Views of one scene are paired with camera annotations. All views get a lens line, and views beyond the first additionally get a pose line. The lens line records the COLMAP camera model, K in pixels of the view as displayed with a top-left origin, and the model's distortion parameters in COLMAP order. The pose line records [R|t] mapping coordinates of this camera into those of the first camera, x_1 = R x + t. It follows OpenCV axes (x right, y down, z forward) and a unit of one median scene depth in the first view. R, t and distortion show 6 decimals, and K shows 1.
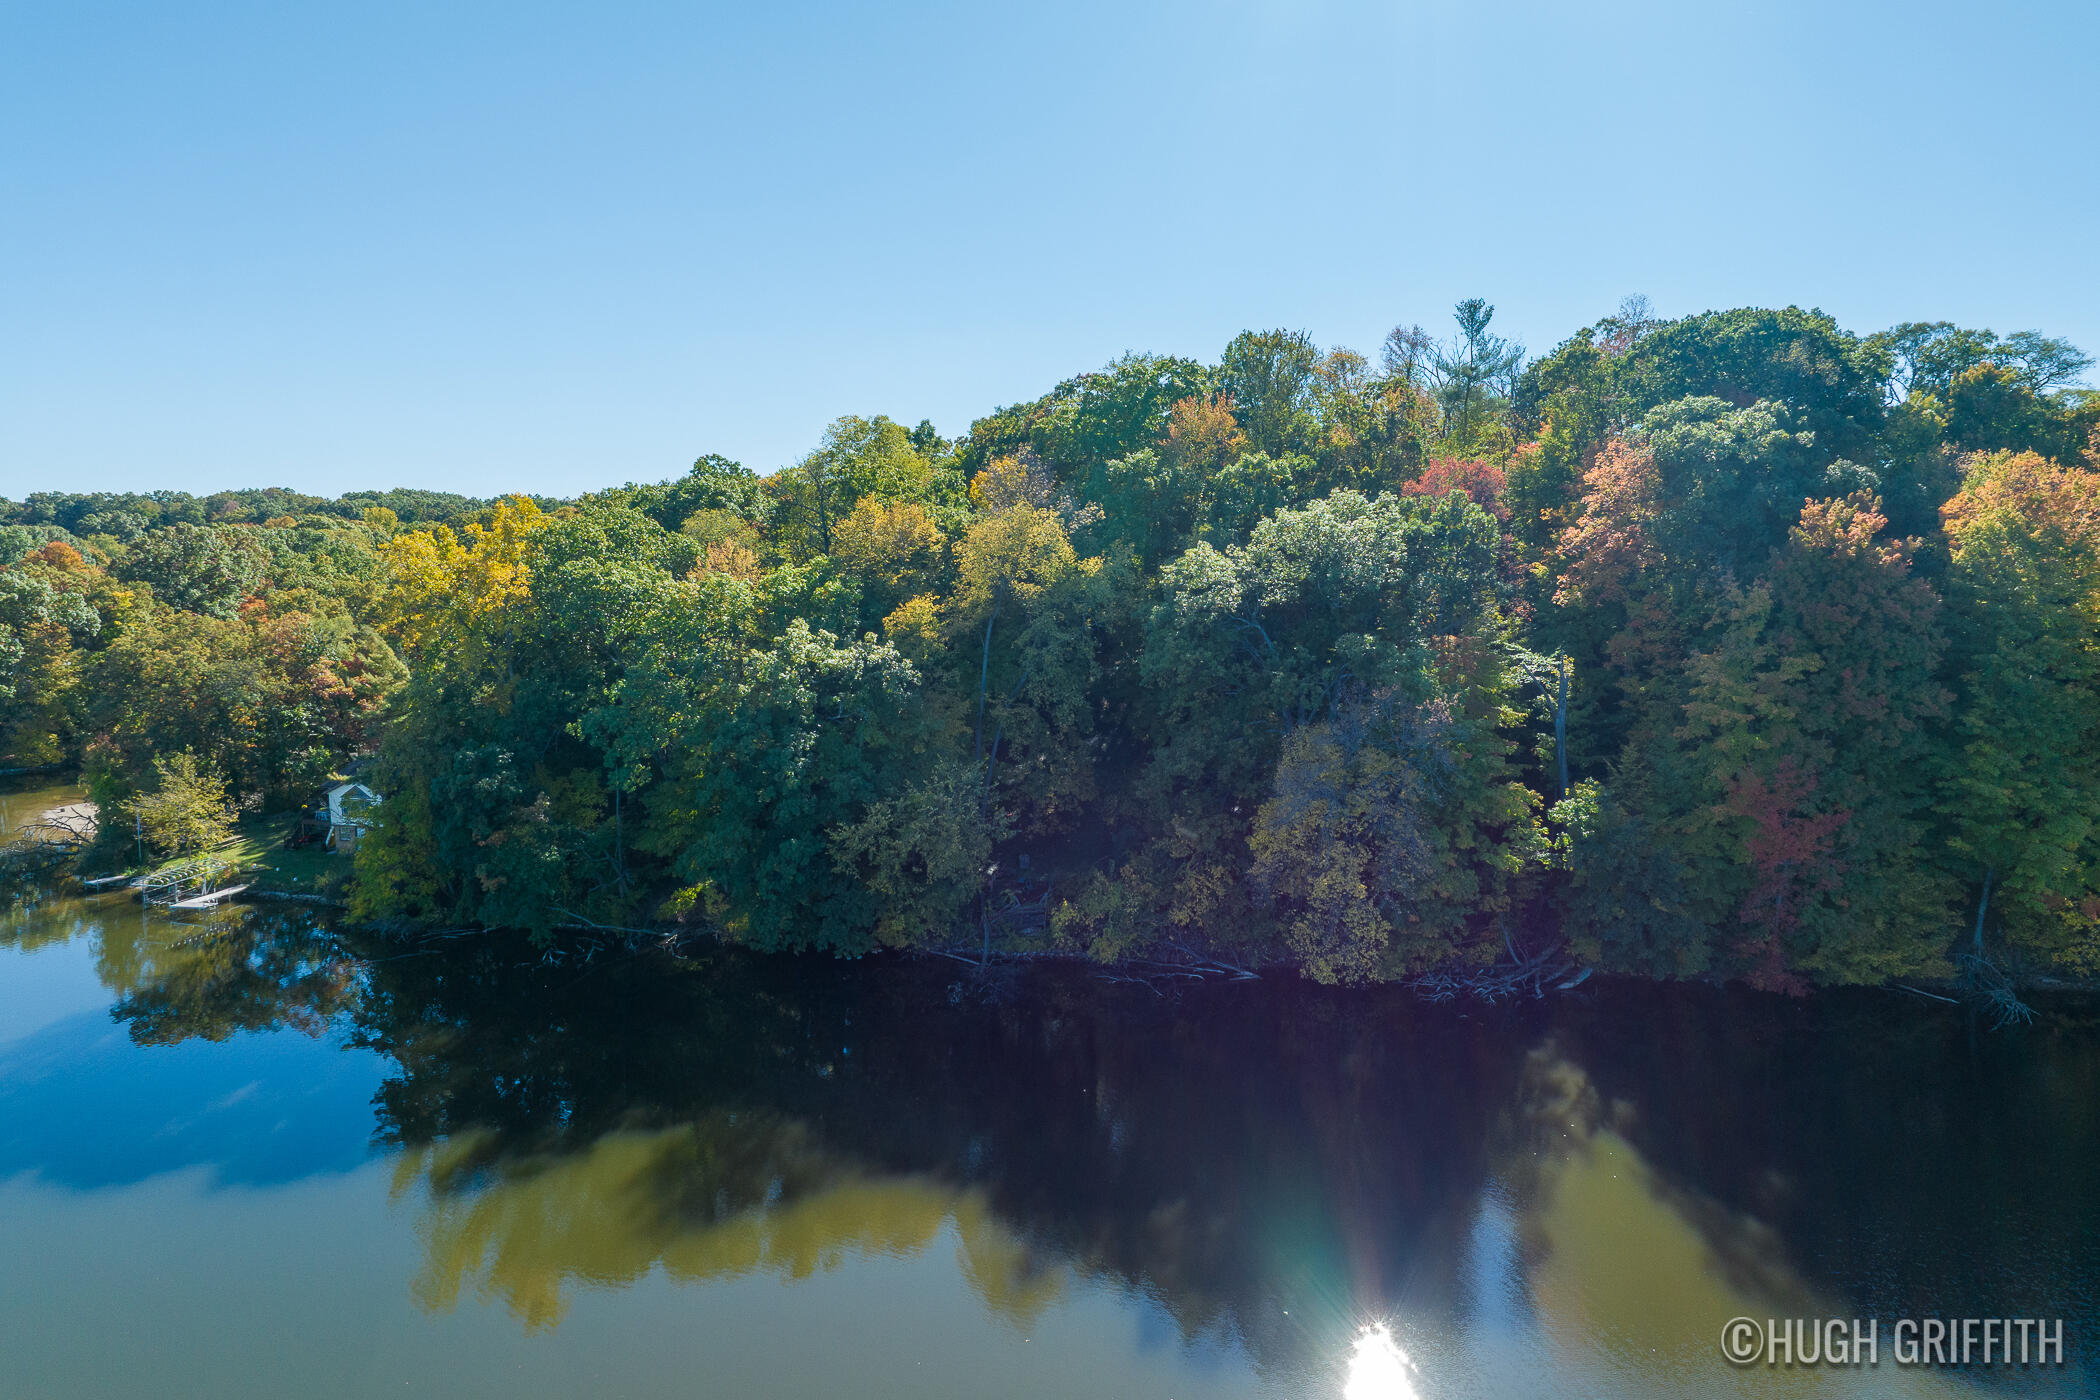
lens RADIAL K [[1483.2, 0, 1052.5], [0, 1483.2, 698.3], [0, 0, 1]] dist [-0.057045, 0.026919]
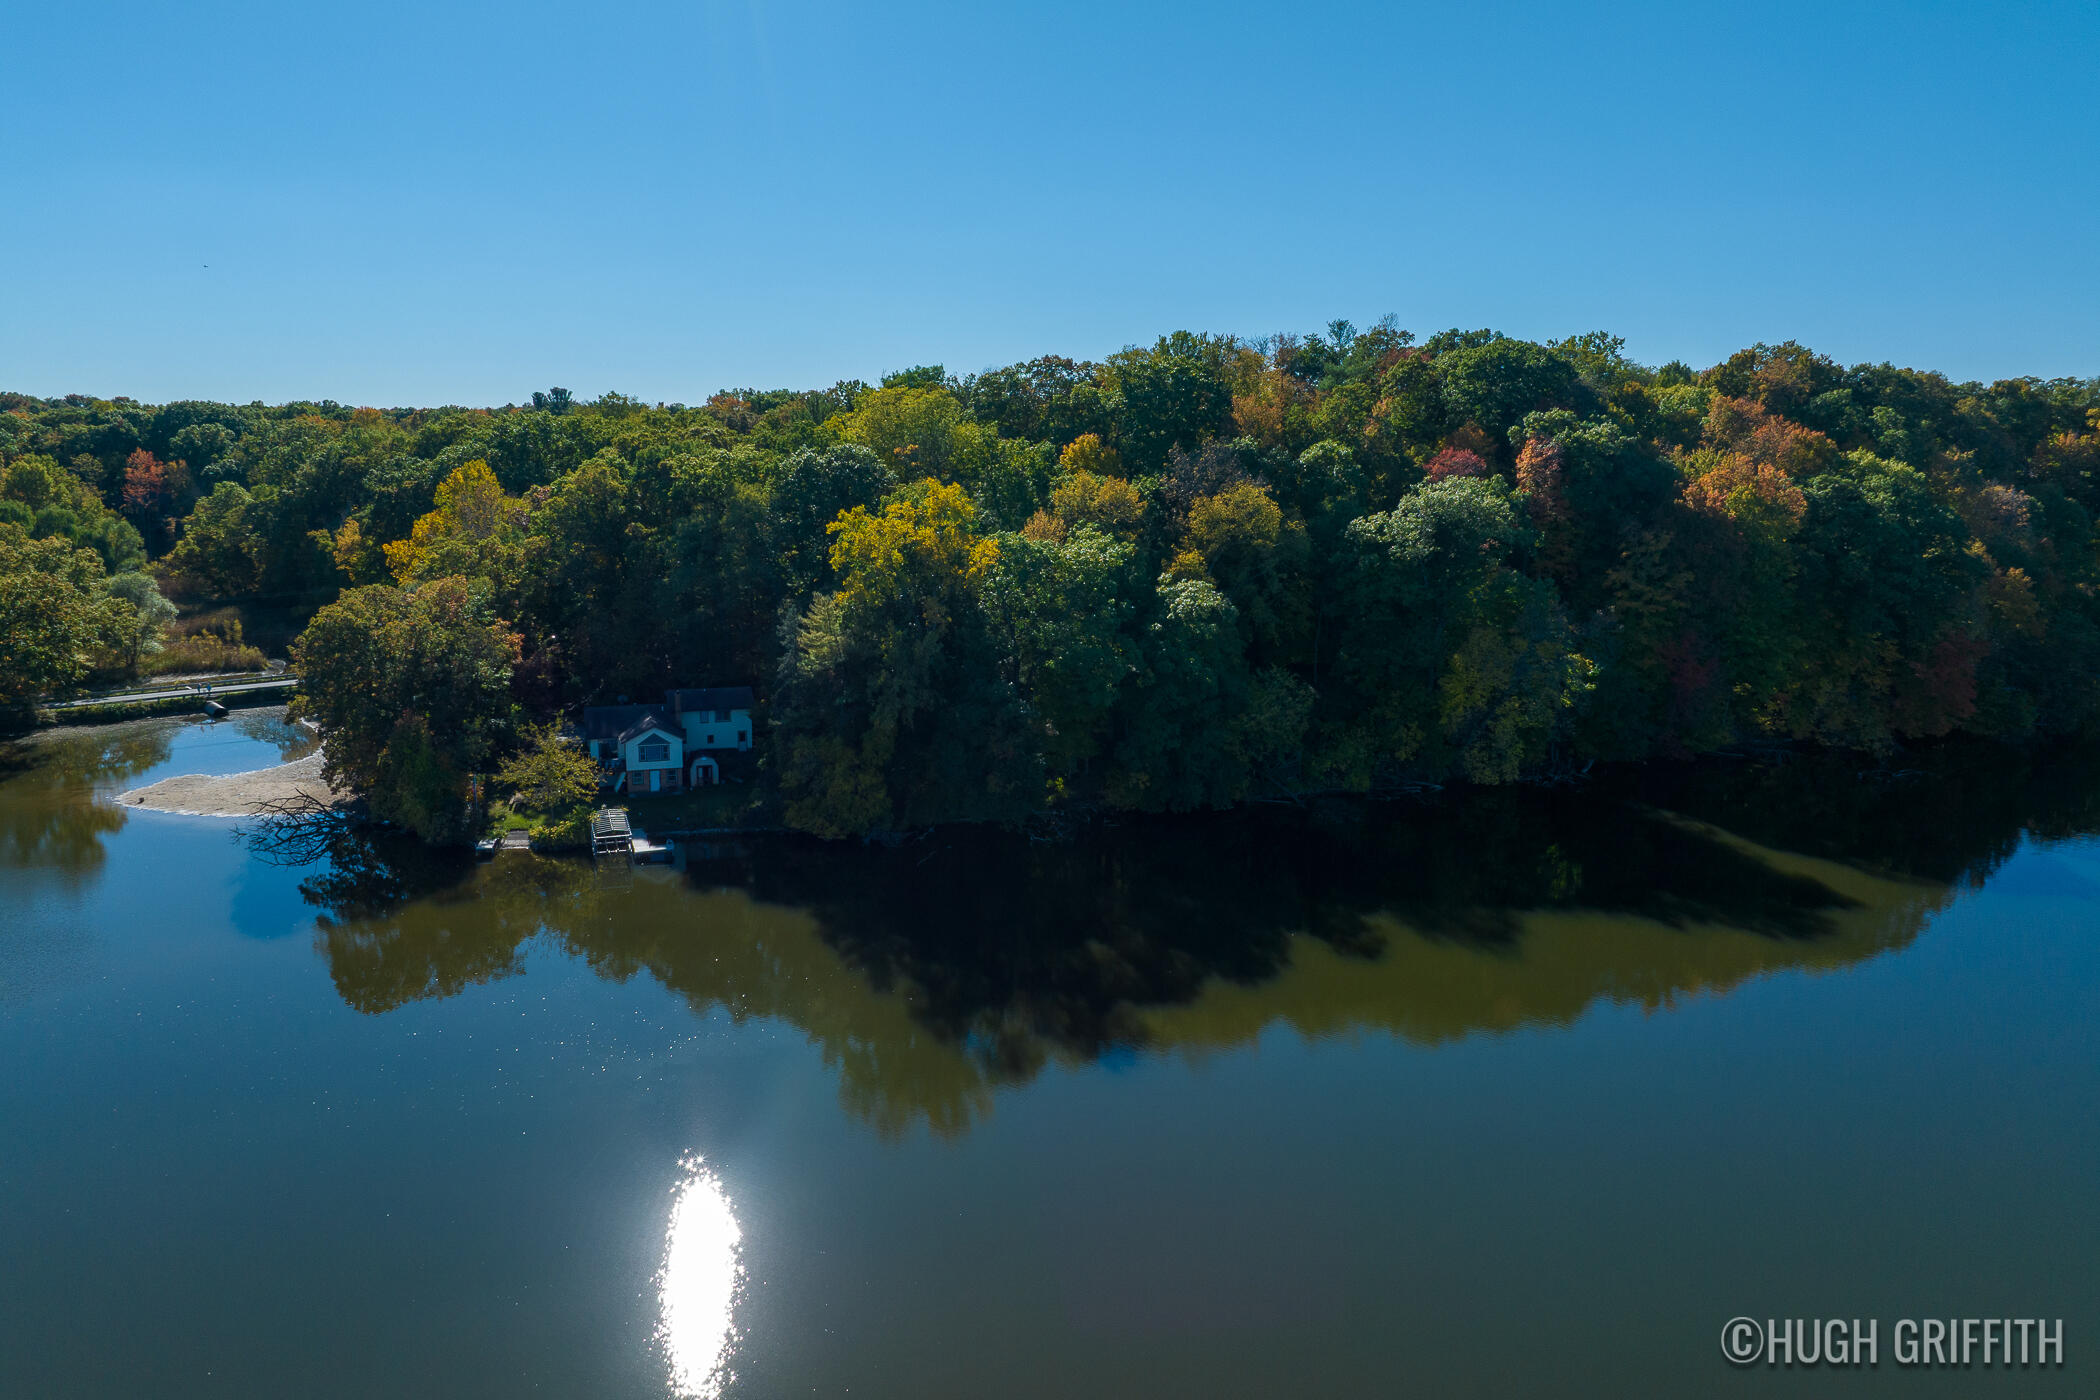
lens RADIAL K [[1483.2, 0, 1055.1], [0, 1483.2, 693.7], [0, 0, 1]] dist [-0.057045, 0.026919]
pose [[0.857193, -0.084079, 0.508085, -0.953847], [0.045542, 0.995093, 0.087835, -0.066459], [-0.512978, -0.052152, 0.856816, -0.133886]]
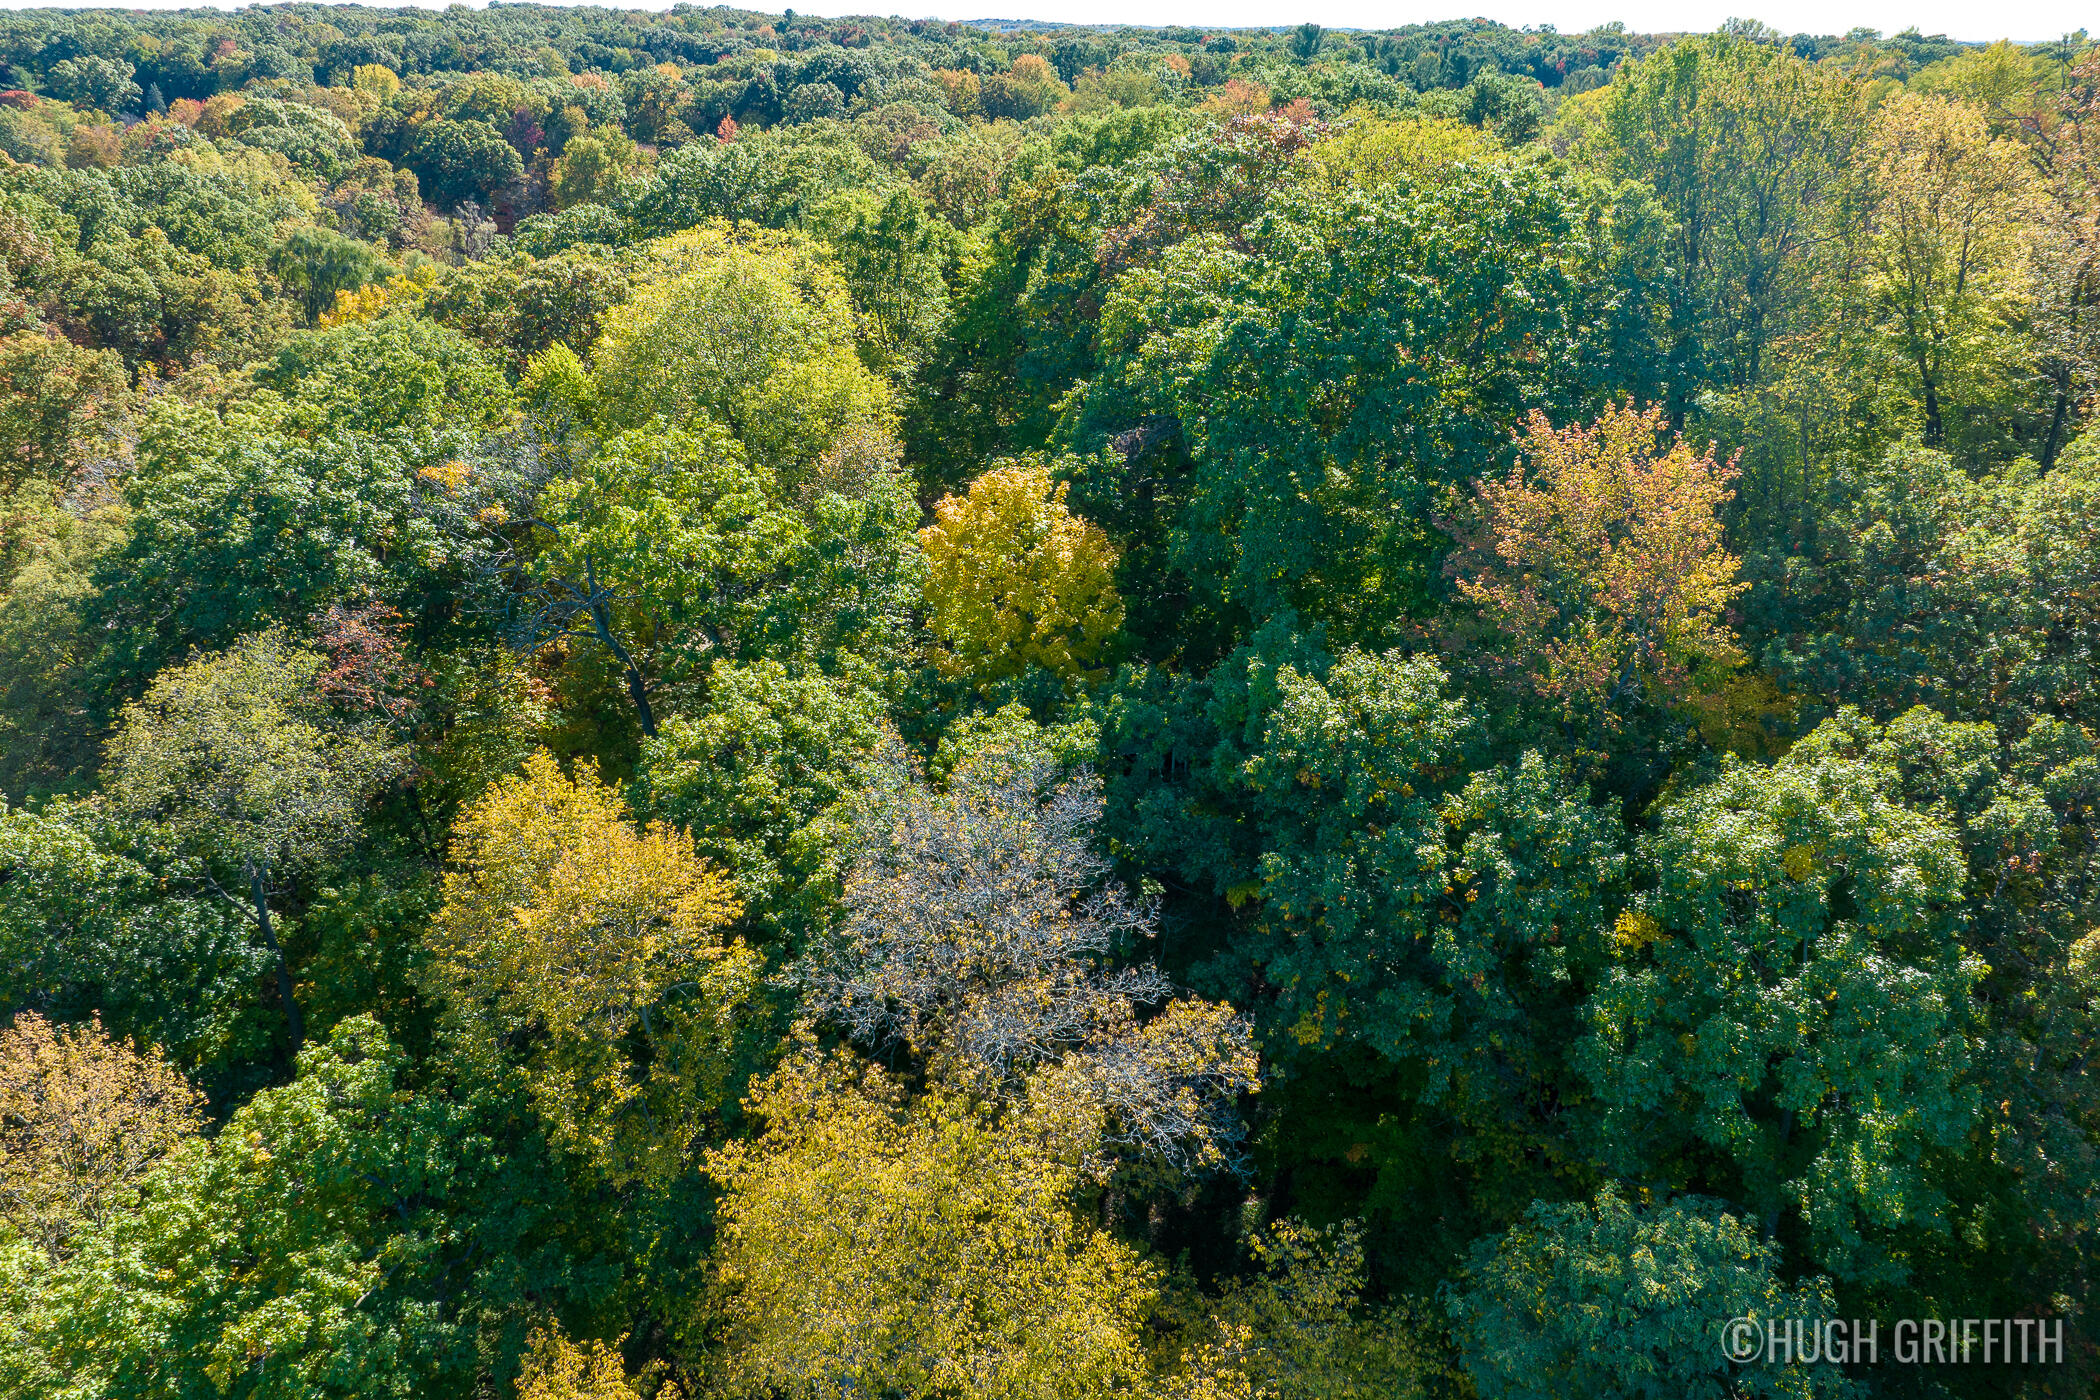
lens RADIAL K [[1483.2, 0, 1053.6], [0, 1483.2, 699.7], [0, 0, 1]] dist [-0.057045, 0.026919]
pose [[0.994088, 0.049029, -0.096873, 0.022119], [-0.015092, 0.945969, 0.323905, -0.297754], [0.107520, -0.320528, 0.941117, 0.825742]]
